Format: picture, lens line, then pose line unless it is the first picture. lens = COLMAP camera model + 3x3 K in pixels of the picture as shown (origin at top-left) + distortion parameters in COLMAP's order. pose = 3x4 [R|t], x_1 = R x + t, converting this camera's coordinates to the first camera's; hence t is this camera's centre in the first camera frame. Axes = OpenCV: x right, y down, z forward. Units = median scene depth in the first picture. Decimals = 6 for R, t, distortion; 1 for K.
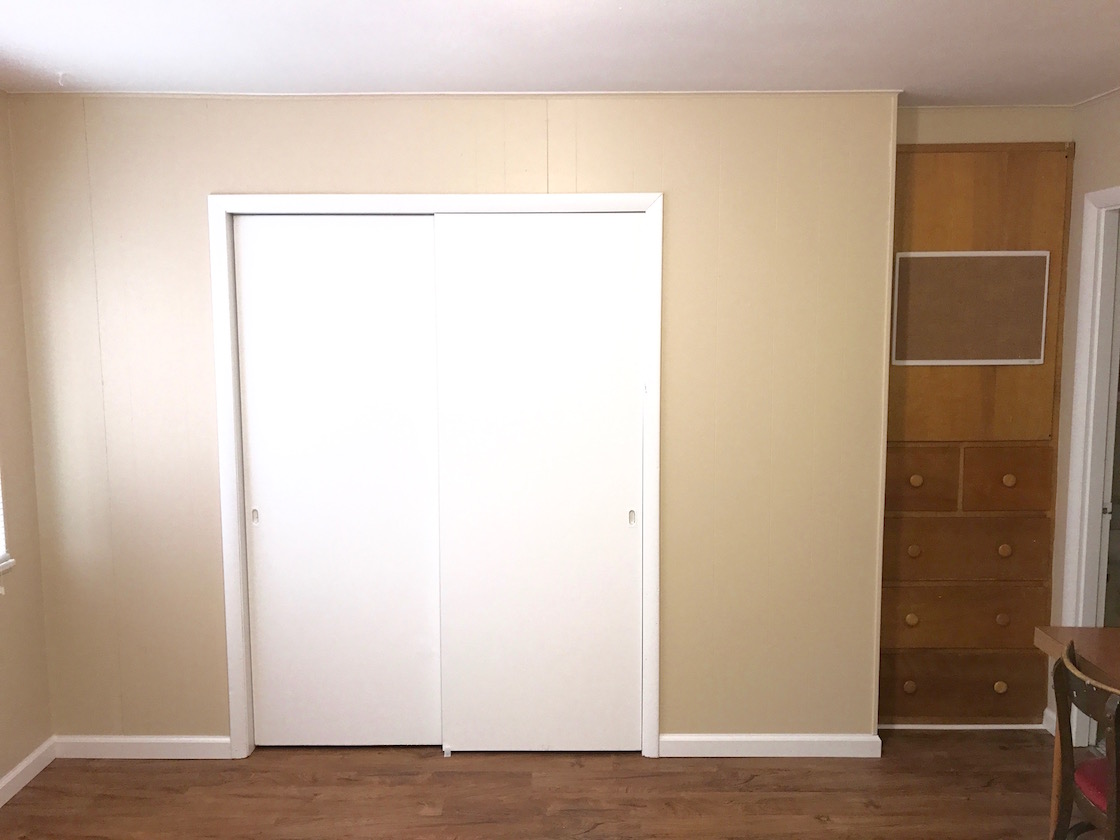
lens RADIAL K [[919.7, 0, 559.8], [0, 919.7, 419.5], [0, 0, 1]] dist [0.028763, 0.001113]
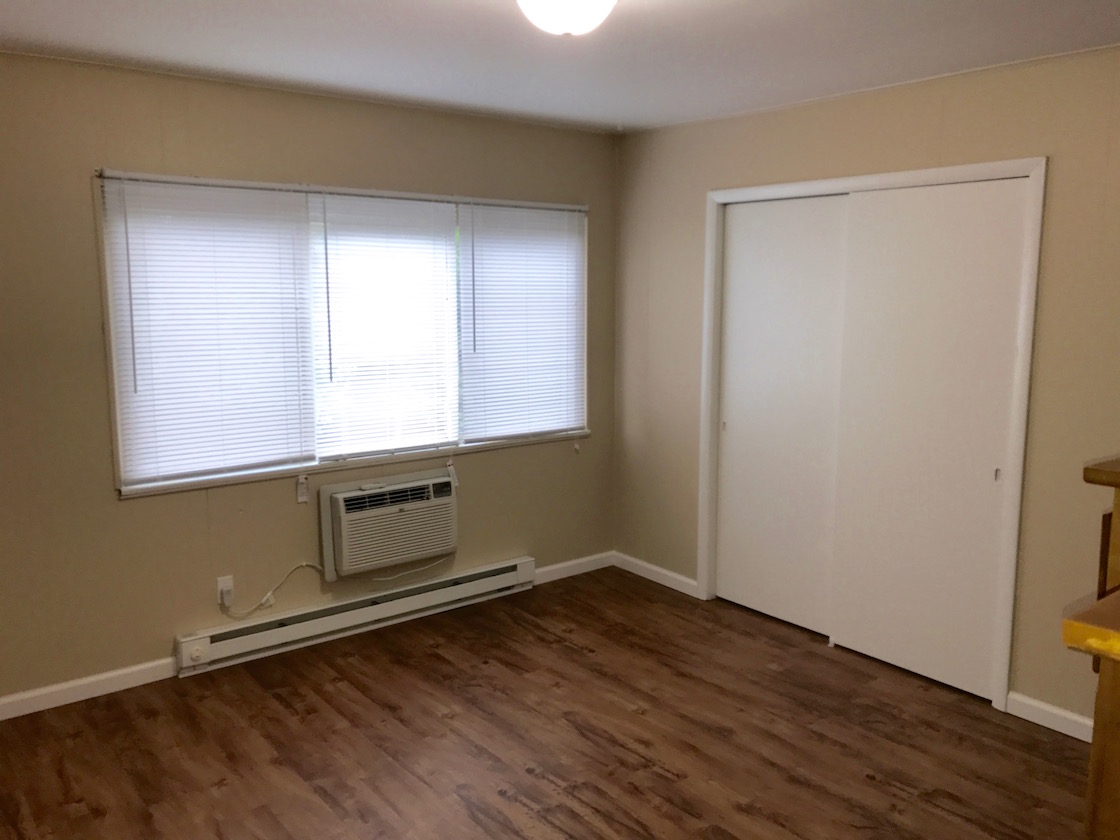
lens RADIAL K [[919.7, 0, 561.3], [0, 919.7, 419.6], [0, 0, 1]] dist [0.028763, 0.001113]
pose [[0.622873, 0.123018, -0.772590, 0.580441], [-0.094102, 0.992170, 0.082115, 0.005462], [0.776643, 0.021556, 0.629572, -0.039473]]
